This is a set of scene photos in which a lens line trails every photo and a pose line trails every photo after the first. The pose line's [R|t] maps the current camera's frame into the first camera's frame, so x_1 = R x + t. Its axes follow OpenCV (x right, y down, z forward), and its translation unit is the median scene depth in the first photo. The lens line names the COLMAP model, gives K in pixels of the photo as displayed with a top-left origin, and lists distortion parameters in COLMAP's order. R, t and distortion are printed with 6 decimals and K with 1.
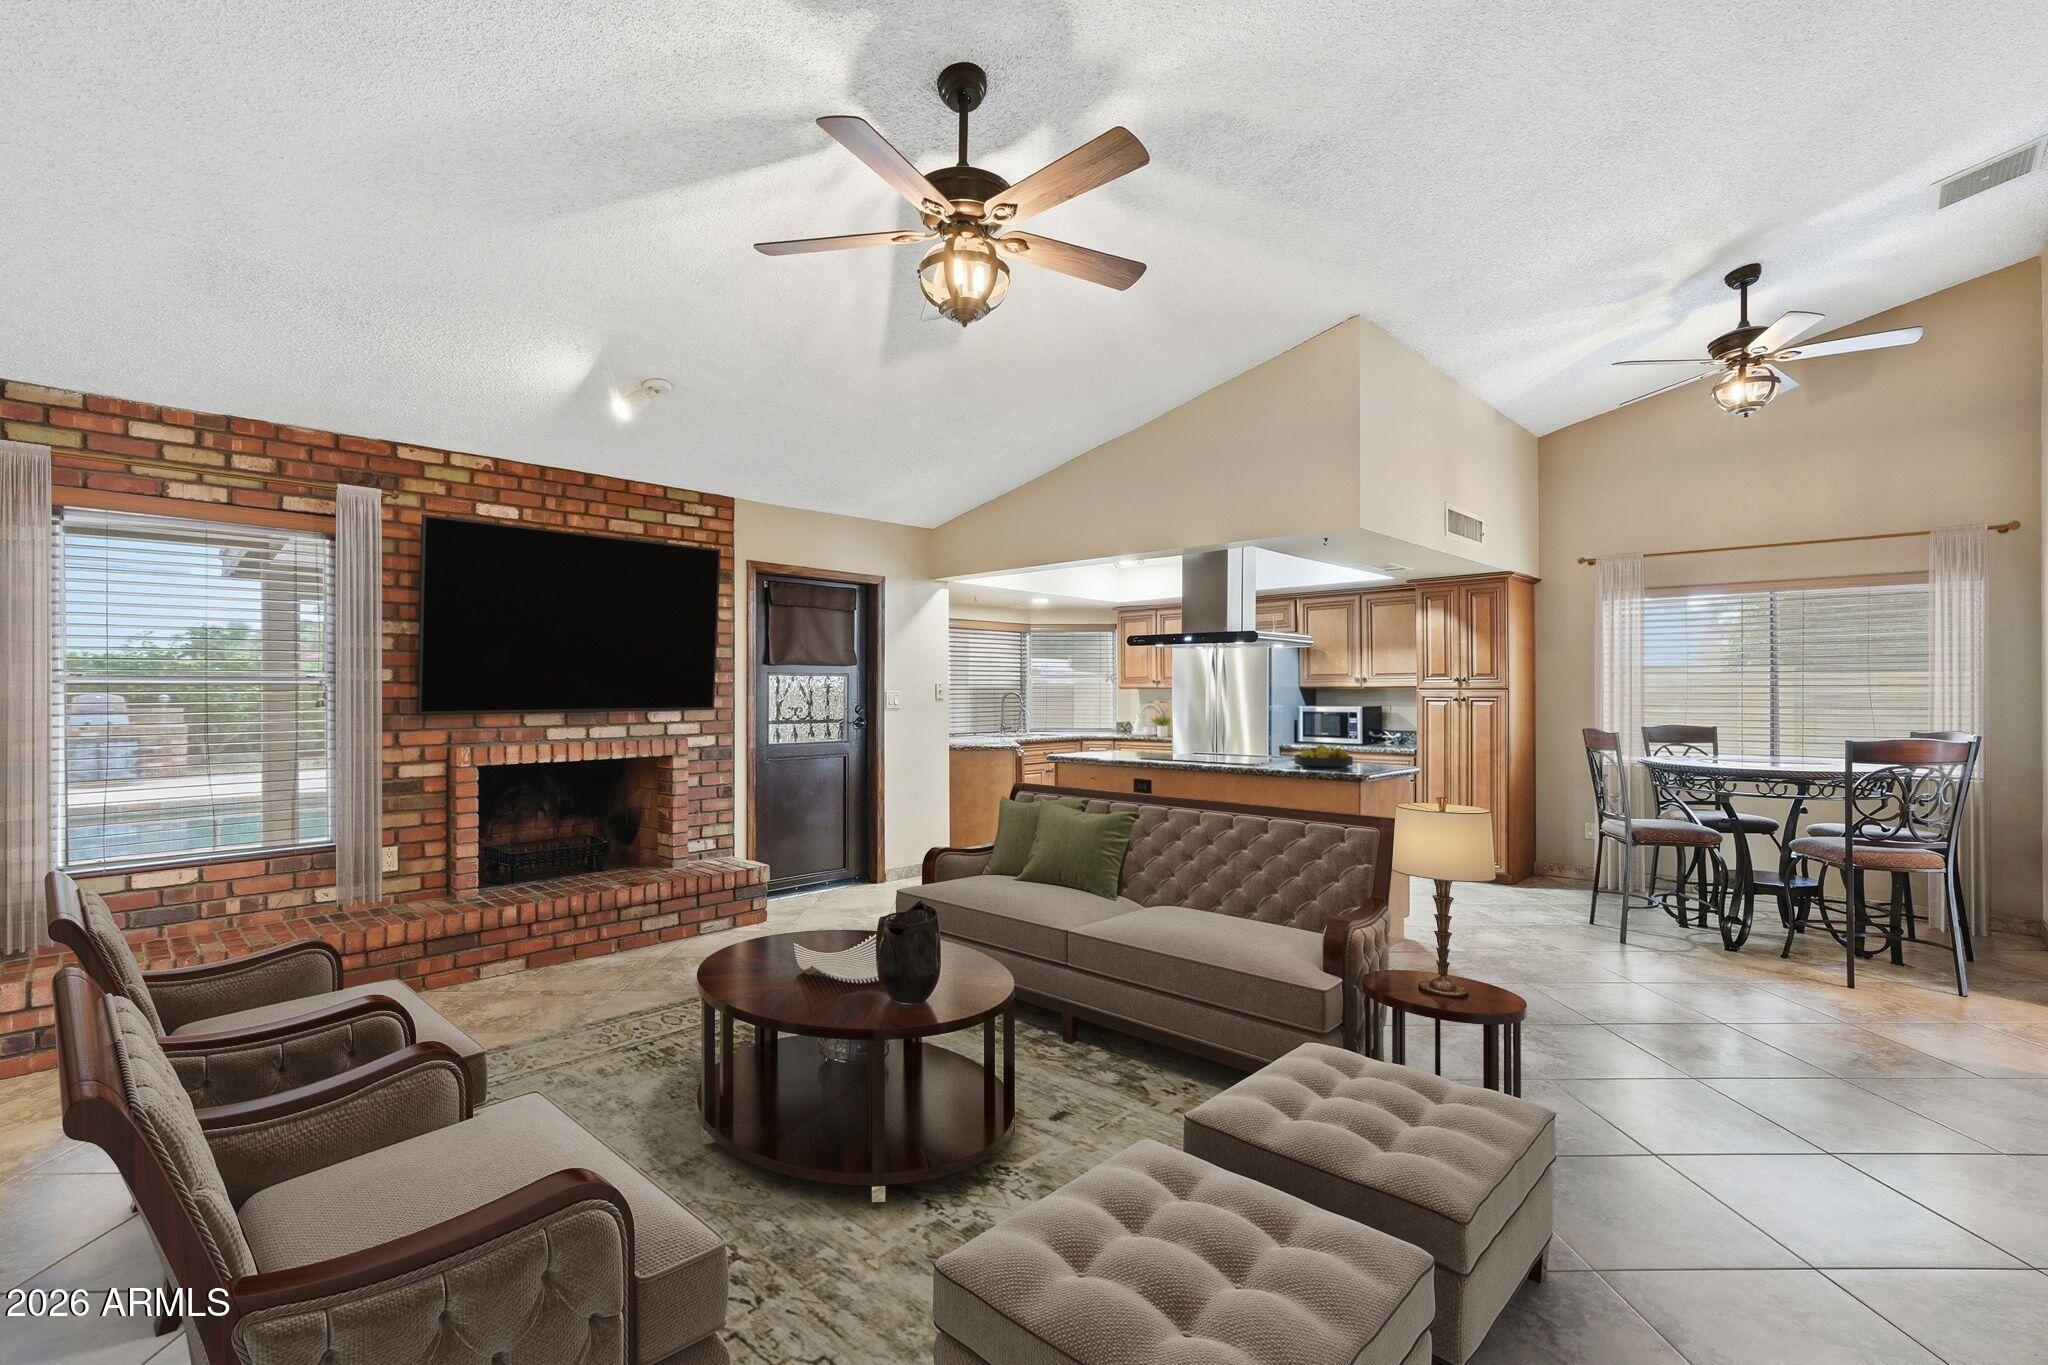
lens RADIAL K [[932.0, 0, 1024.0], [0, 932.0, 682.5], [0, 0, 1]] dist [0.001273, 0.006970]
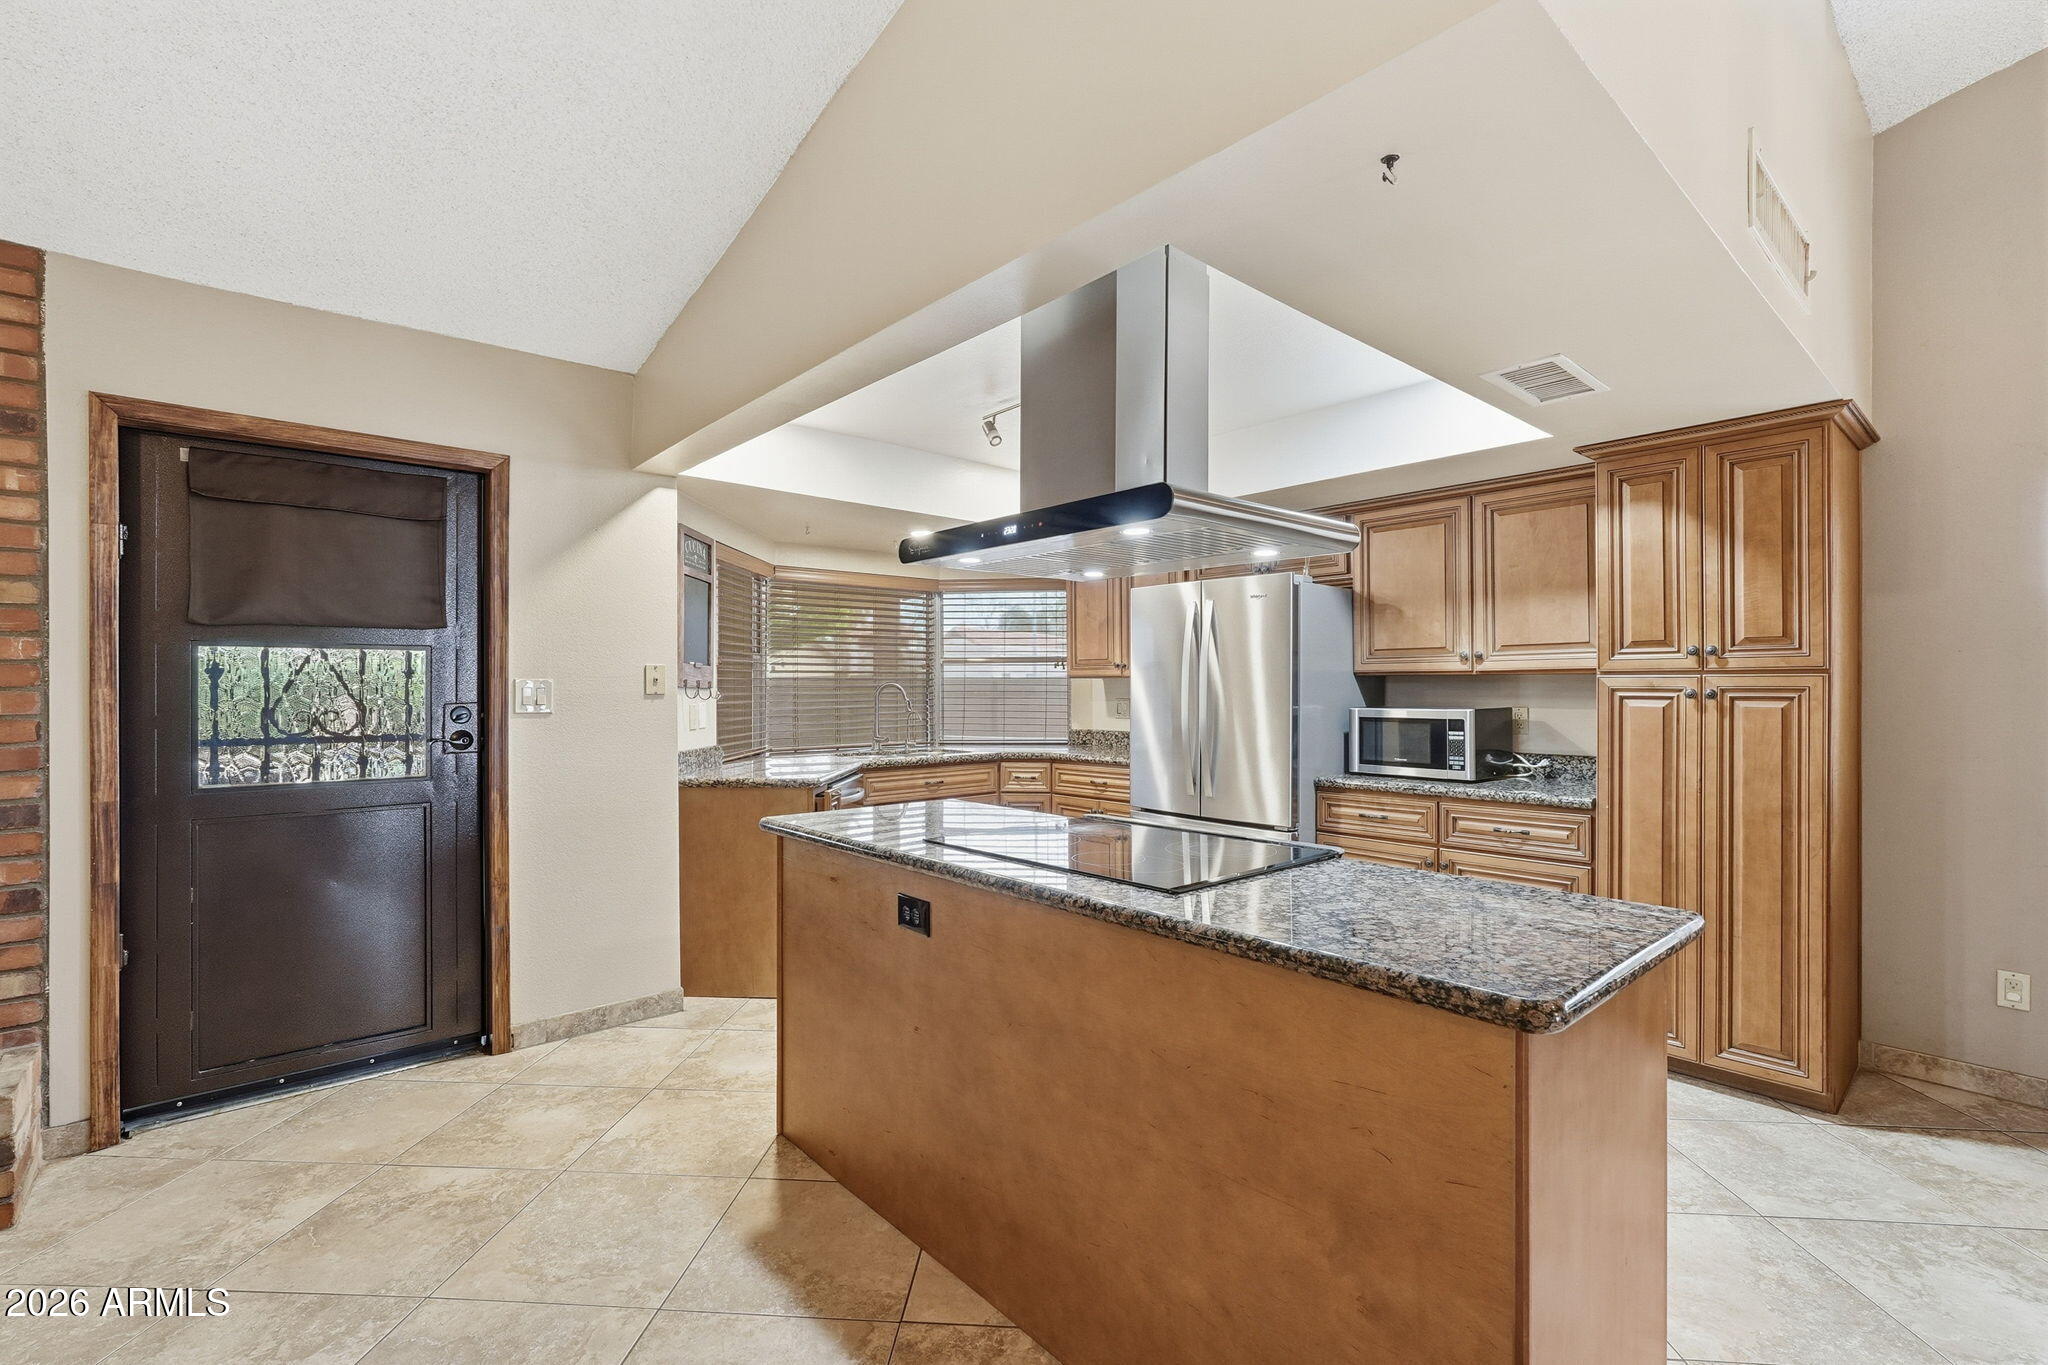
lens RADIAL K [[909.5, 0, 1024.0], [0, 909.5, 682.5], [0, 0, 1]] dist [0.002691, 0.000509]
pose [[0.995816, -0.001681, -0.091360, 0.173416], [0.002128, 0.999986, 0.004791, 0.008952], [0.091351, -0.004966, 0.995806, 0.514629]]
